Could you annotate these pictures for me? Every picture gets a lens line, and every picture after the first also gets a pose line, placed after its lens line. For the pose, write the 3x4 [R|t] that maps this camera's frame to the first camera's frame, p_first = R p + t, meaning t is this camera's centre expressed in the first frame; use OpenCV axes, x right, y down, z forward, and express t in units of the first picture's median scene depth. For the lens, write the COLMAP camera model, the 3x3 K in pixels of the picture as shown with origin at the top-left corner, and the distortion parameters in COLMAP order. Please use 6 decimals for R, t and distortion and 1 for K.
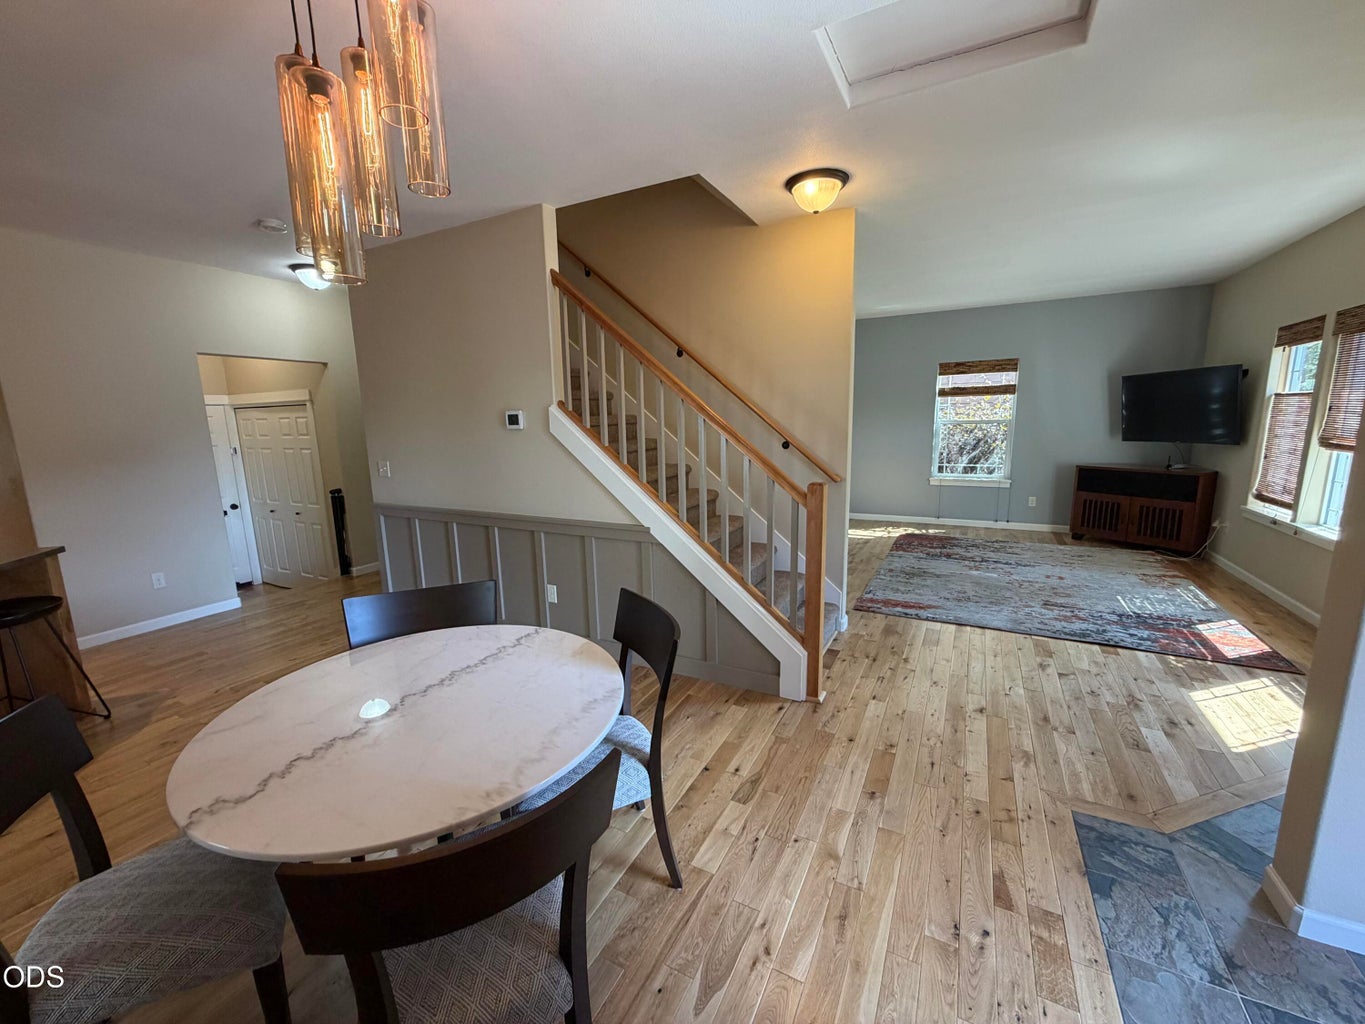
lens RADIAL K [[550.1, 0, 682.5], [0, 550.1, 512.0], [0, 0, 1]] dist [-0.000075, 0.000401]
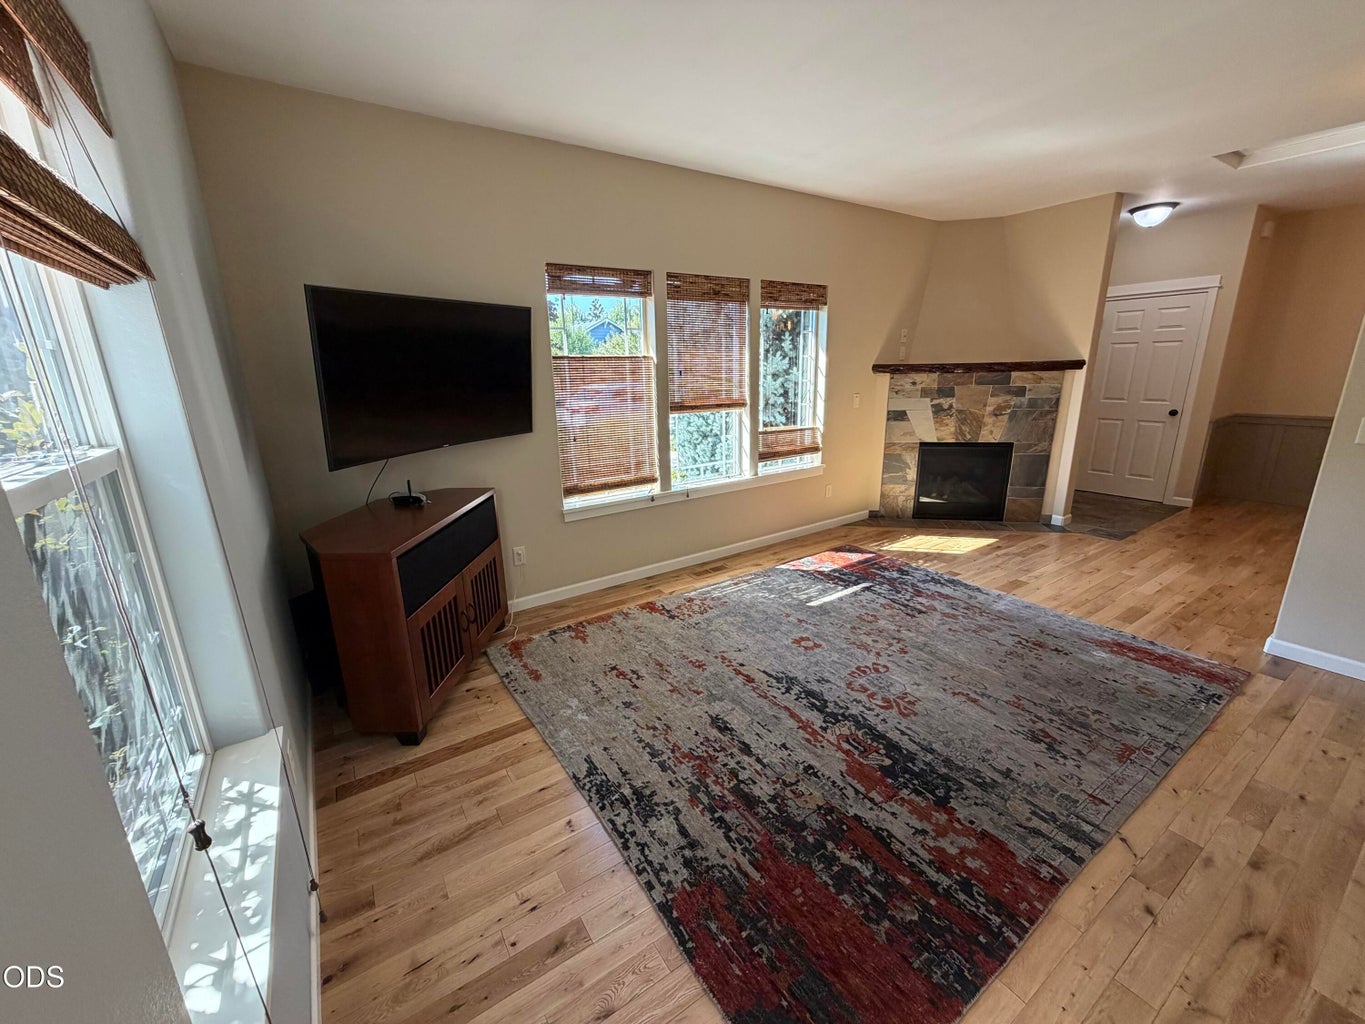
lens RADIAL K [[550.1, 0, 682.5], [0, 550.1, 512.0], [0, 0, 1]] dist [-0.000075, 0.000401]
pose [[-0.877724, -0.078415, 0.472707, 0.649342], [0.128312, 0.912027, 0.389541, -0.340377], [-0.461668, 0.402564, -0.790446, 1.865040]]
